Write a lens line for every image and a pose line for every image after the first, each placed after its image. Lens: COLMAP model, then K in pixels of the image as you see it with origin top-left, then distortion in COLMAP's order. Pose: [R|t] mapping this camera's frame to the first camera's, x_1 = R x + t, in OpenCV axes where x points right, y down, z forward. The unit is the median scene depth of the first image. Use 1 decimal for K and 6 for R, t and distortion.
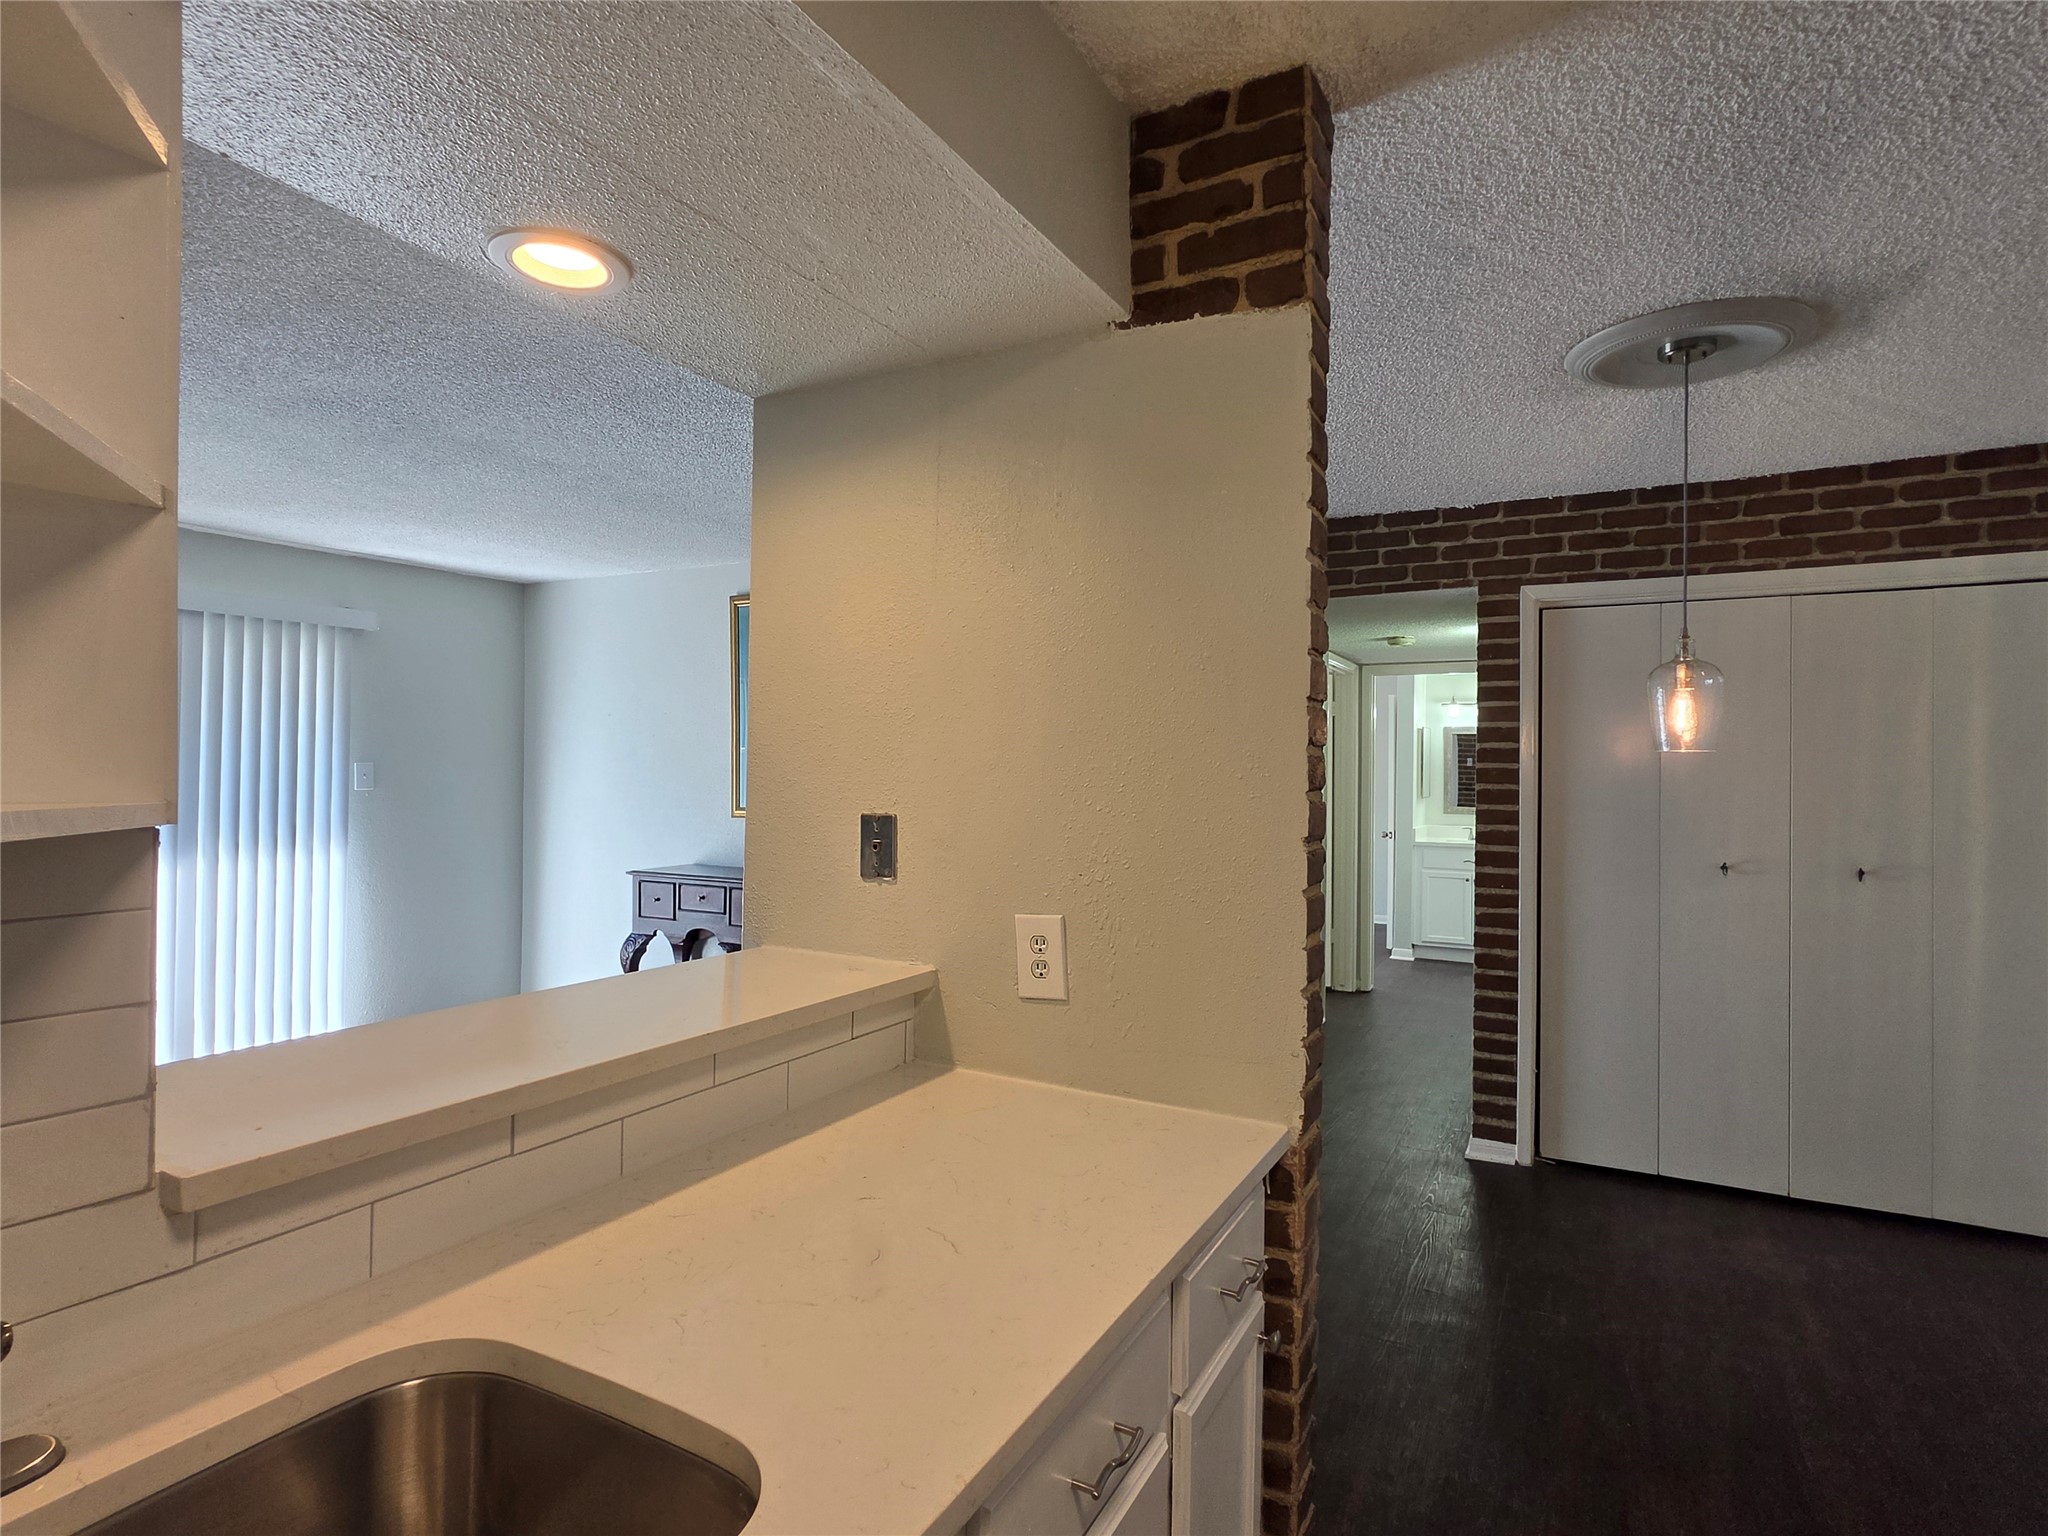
lens RADIAL K [[1094.1, 0, 1012.3], [0, 1094.1, 759.2], [0, 0, 1]] dist [-0.000899, -0.000539]
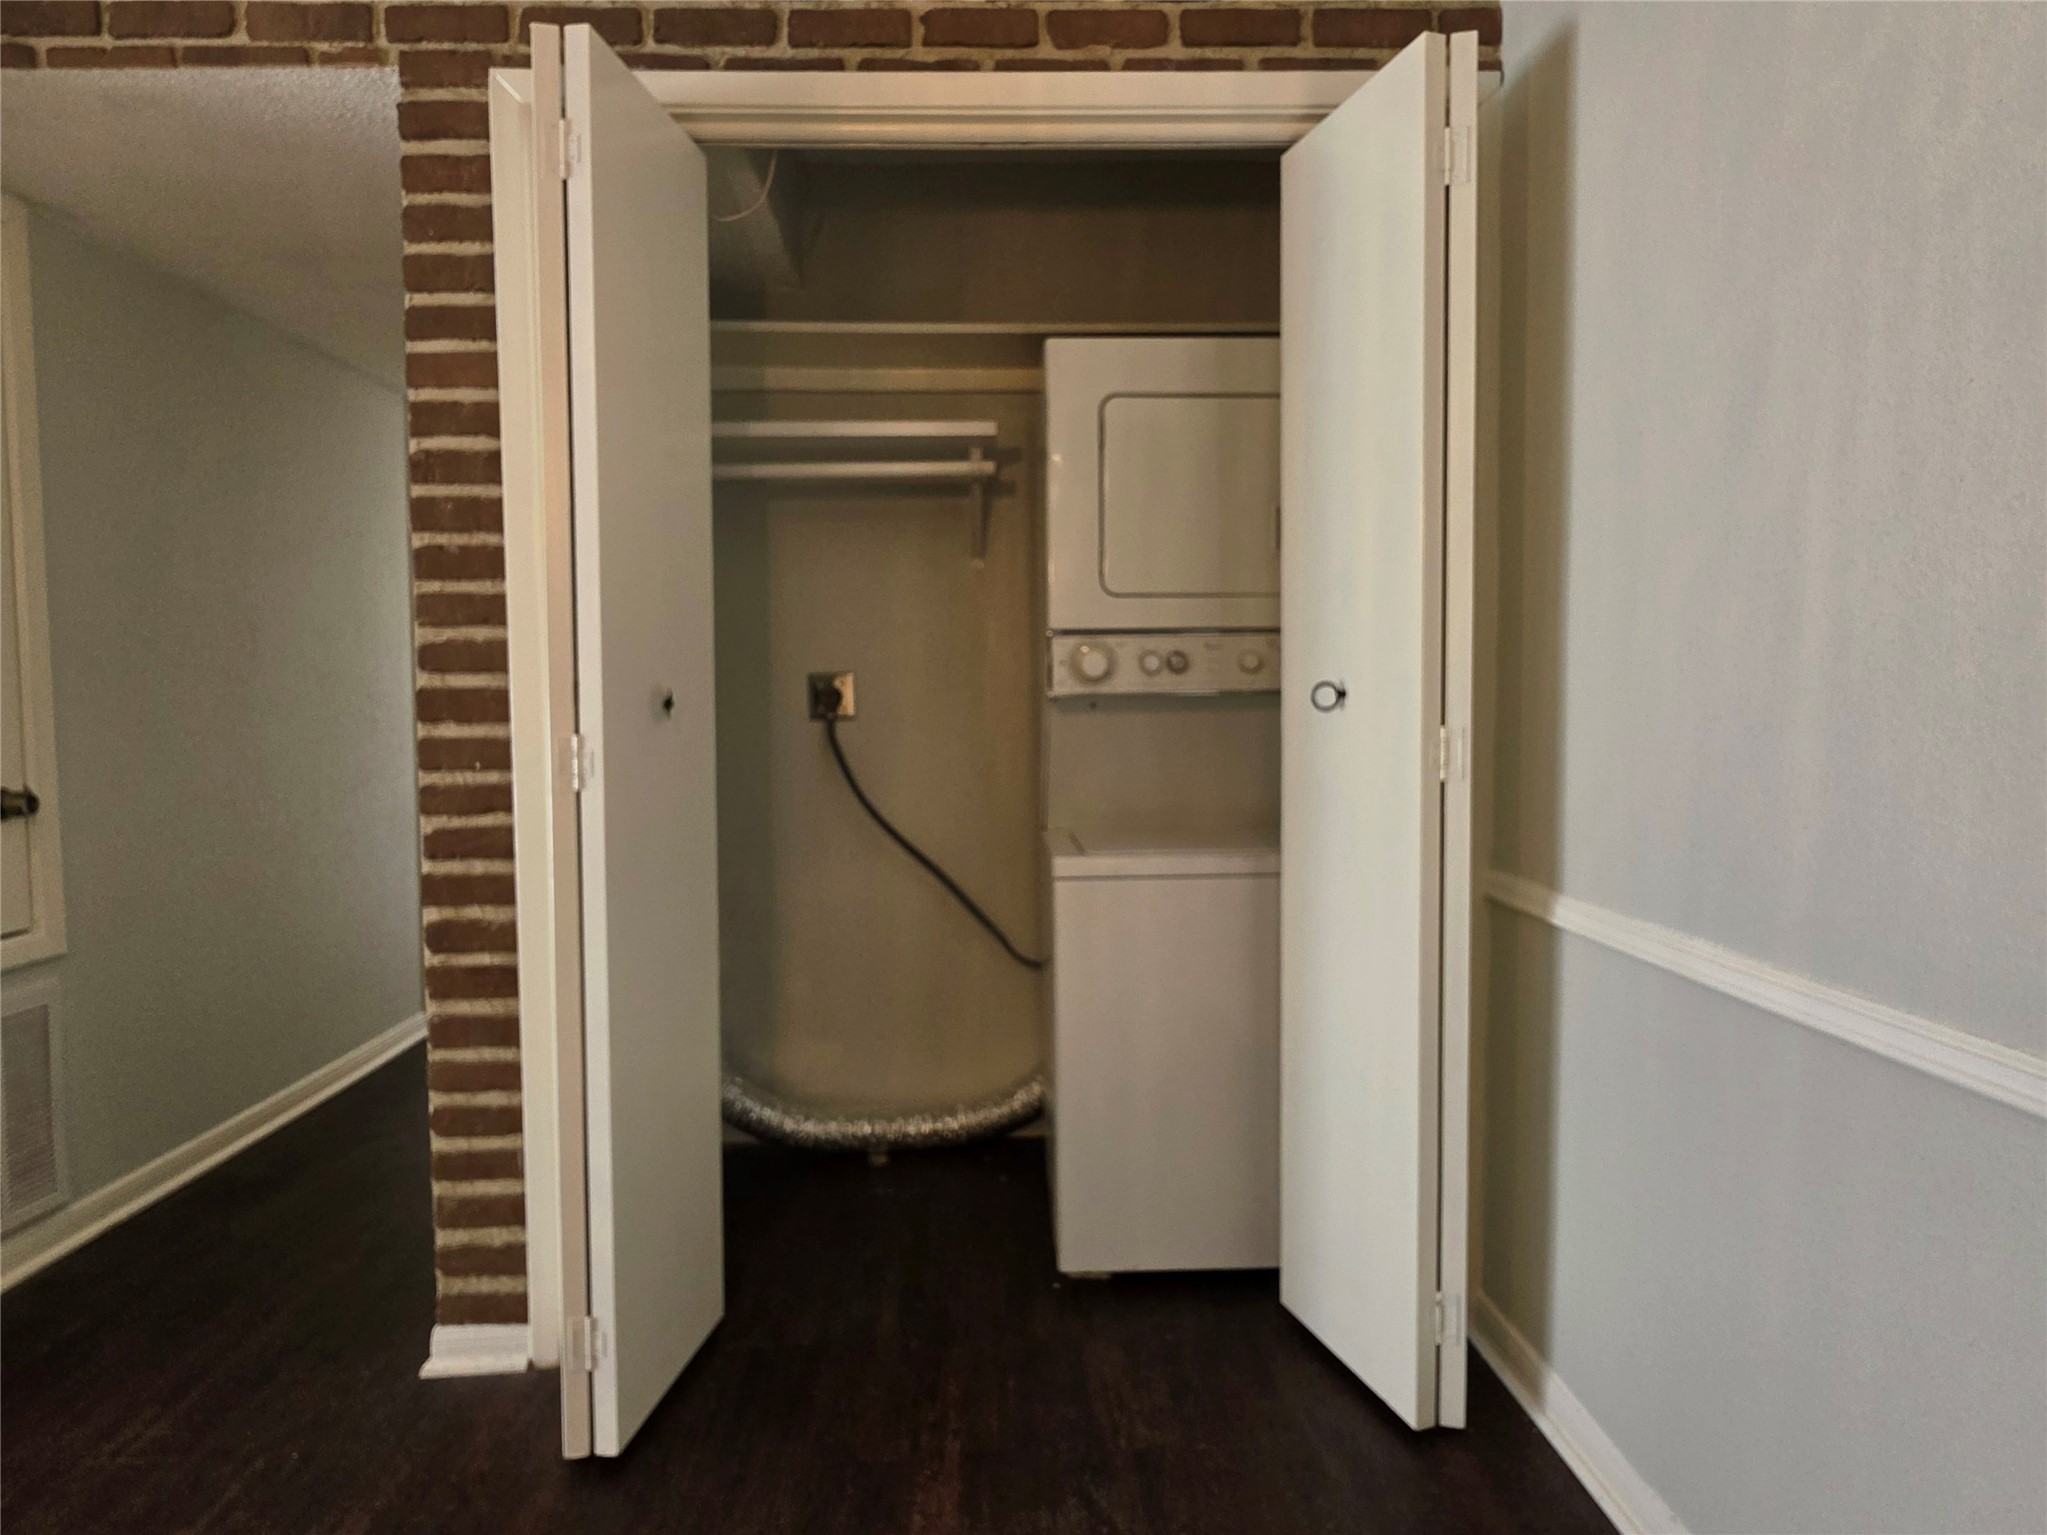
lens RADIAL K [[1093.6, 0, 1017.3], [0, 1093.6, 758.0], [0, 0, 1]] dist [-0.000899, -0.000539]
pose [[0.863512, -0.045409, 0.502279, 0.417217], [0.013391, 0.997652, 0.067172, 0.086632], [-0.504150, -0.051278, 0.862093, 0.511115]]
